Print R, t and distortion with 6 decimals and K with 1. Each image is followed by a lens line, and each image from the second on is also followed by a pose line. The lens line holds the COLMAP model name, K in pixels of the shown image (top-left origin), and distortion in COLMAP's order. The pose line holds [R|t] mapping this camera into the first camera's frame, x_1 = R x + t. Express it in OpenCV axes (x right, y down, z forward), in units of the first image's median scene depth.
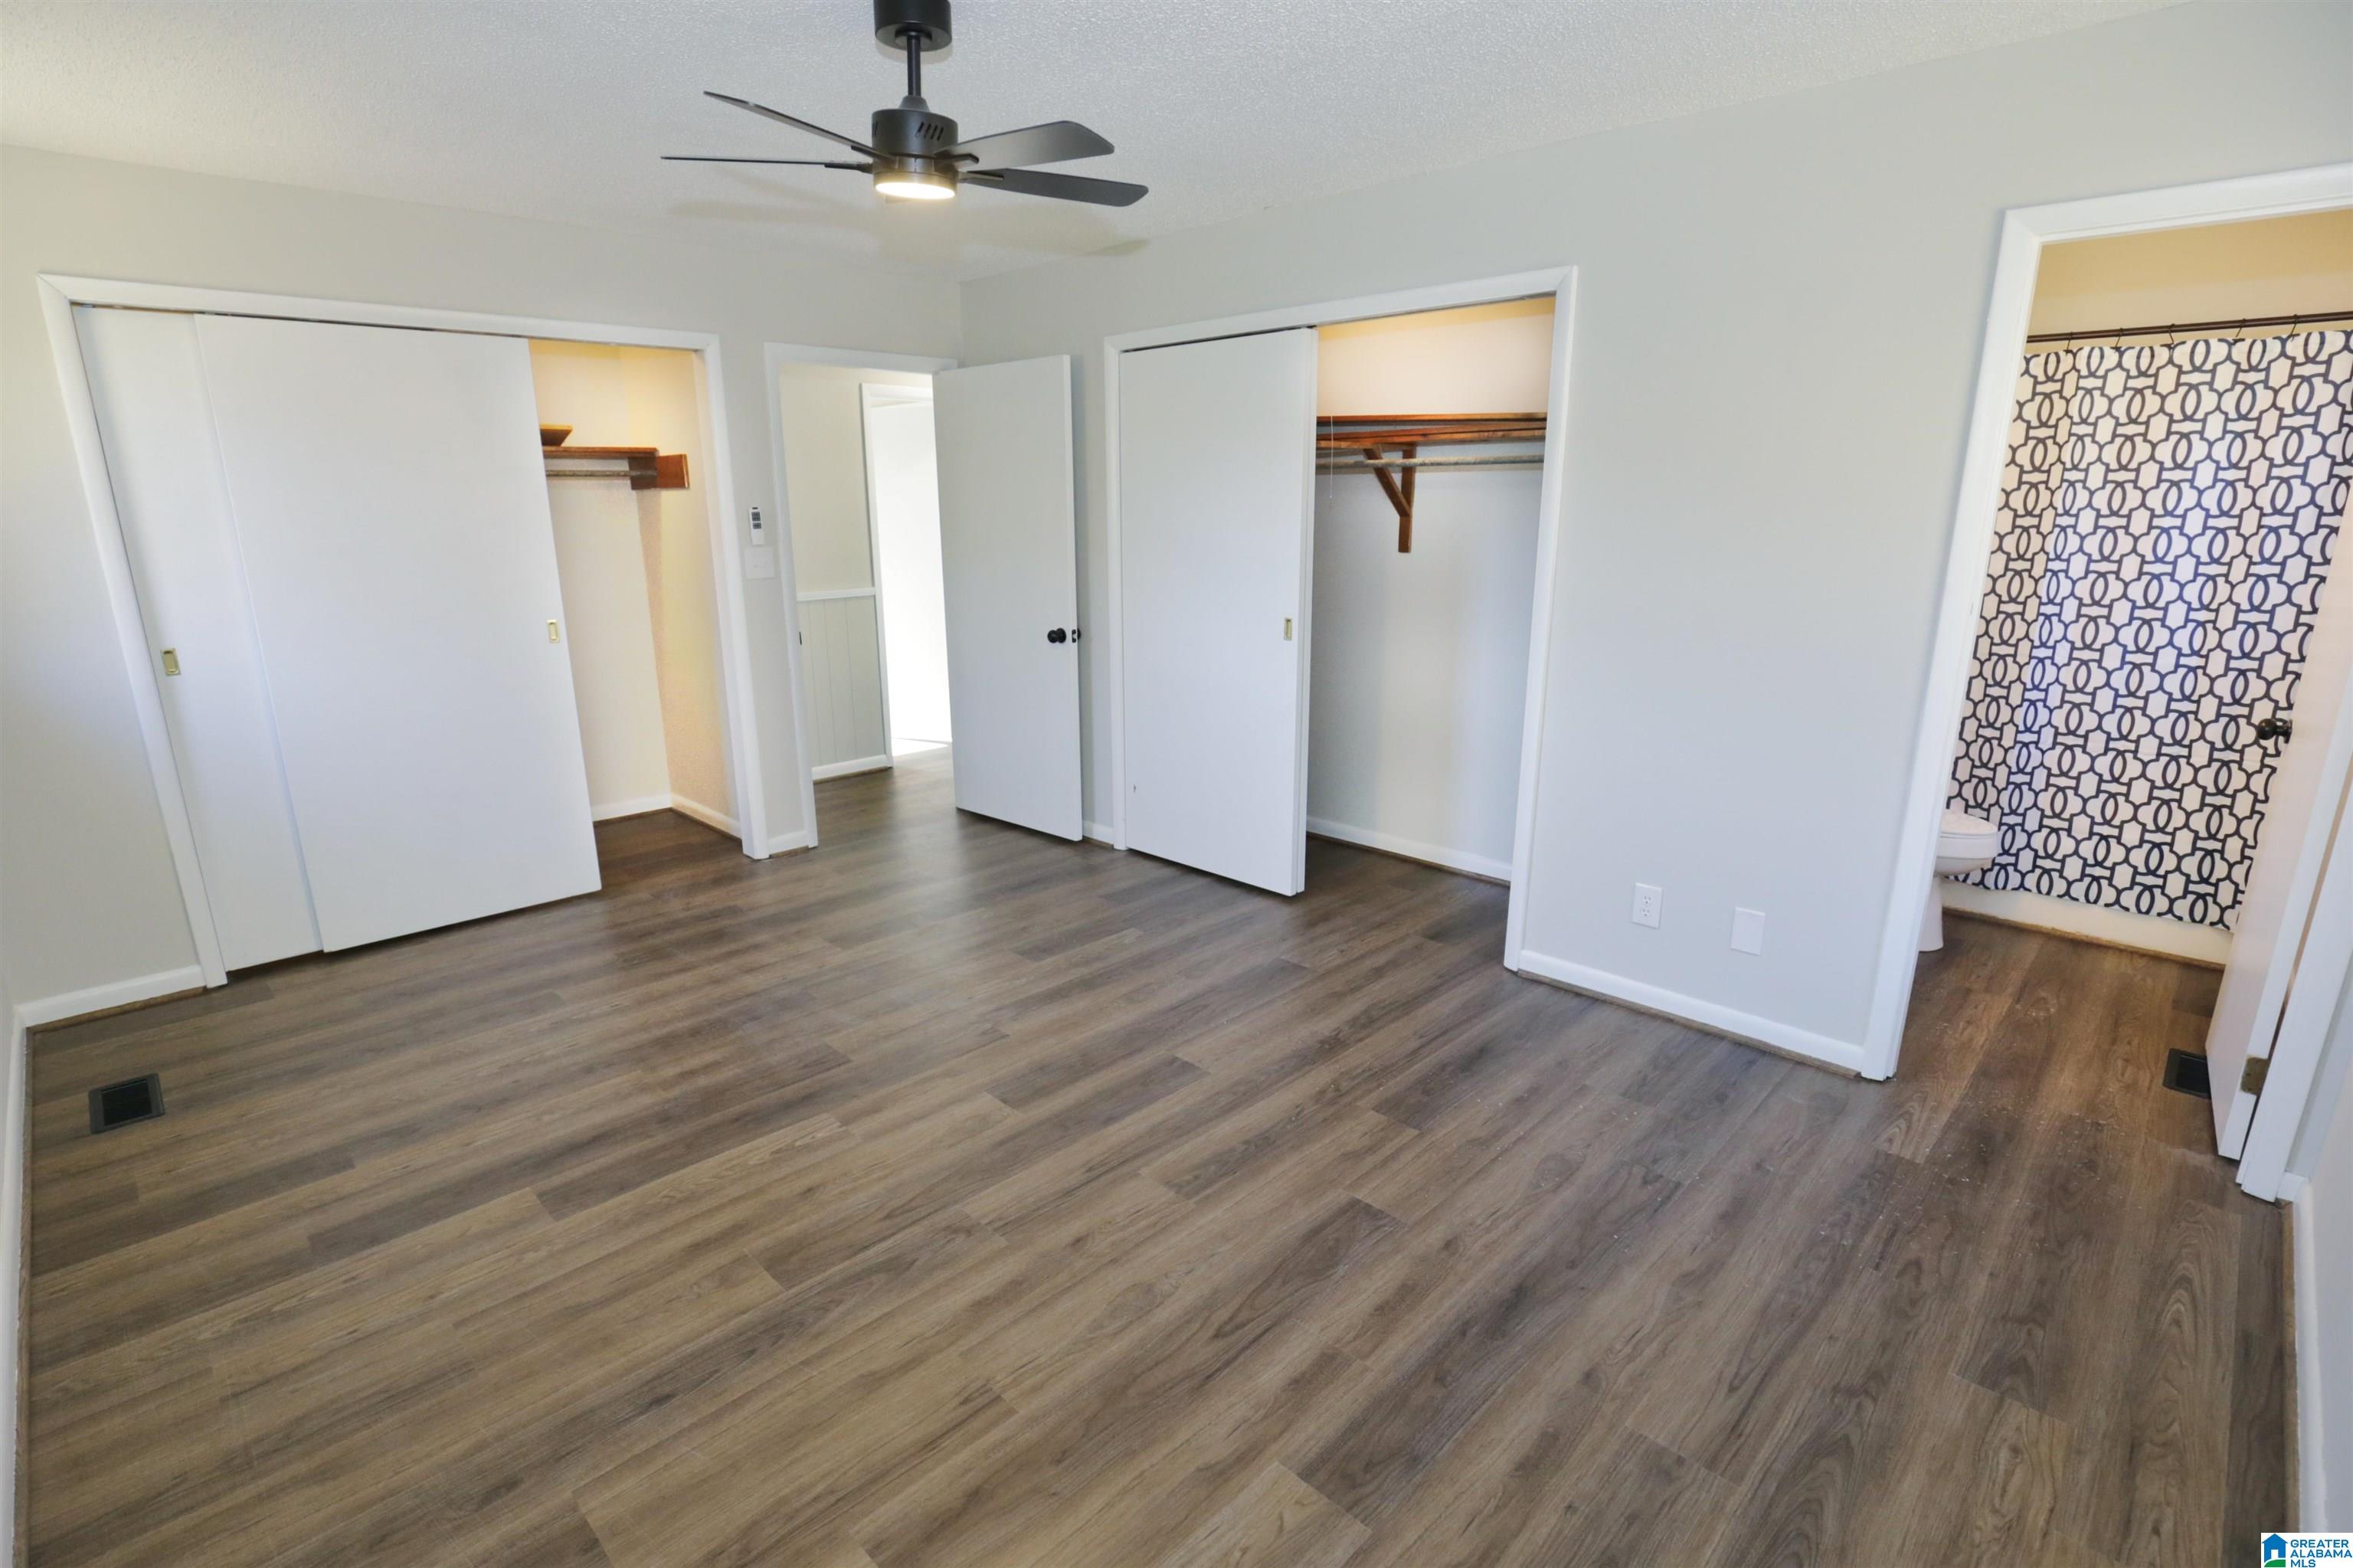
lens RADIAL K [[1091.9, 0, 1164.7], [0, 1091.9, 794.9], [0, 0, 1]] dist [-0.028306, 0.000823]
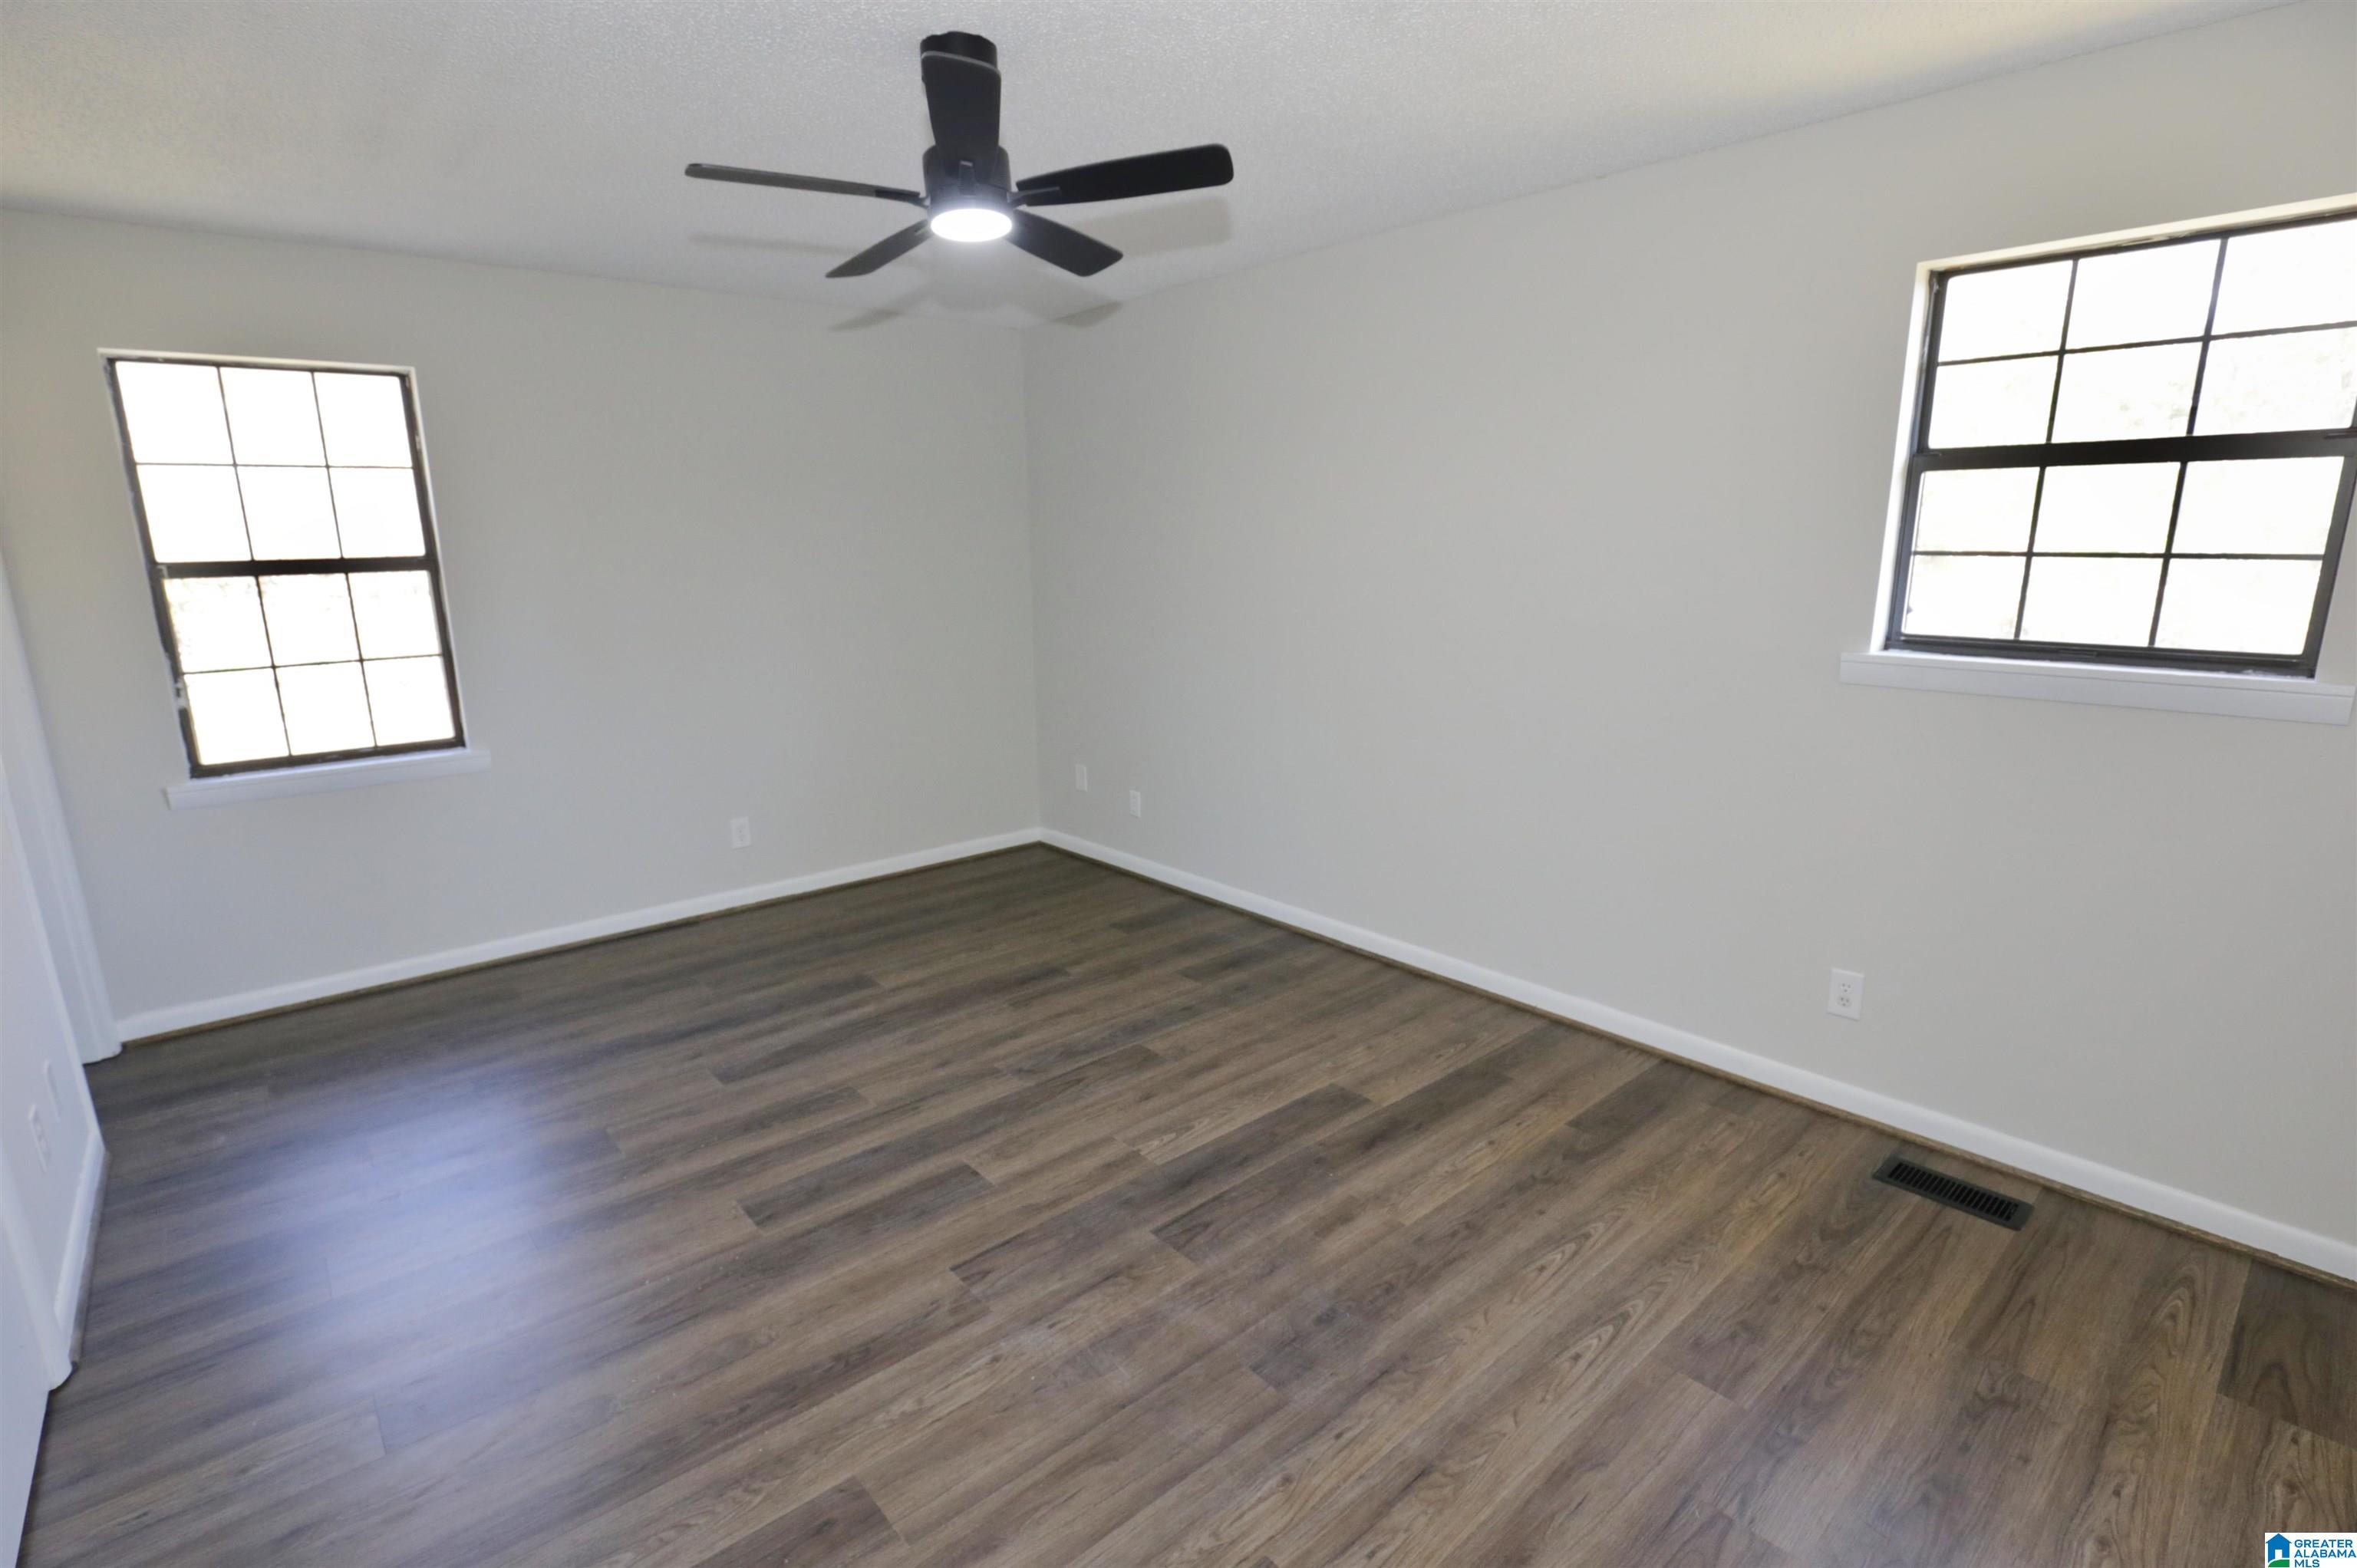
lens RADIAL K [[1093.6, 0, 1166.6], [0, 1093.6, 794.9], [0, 0, 1]] dist [-0.028306, 0.000823]
pose [[-0.996859, -0.000649, 0.079198, -0.436092], [0.036842, 0.881389, 0.470953, -0.504701], [-0.070110, 0.472391, -0.878596, 1.871625]]
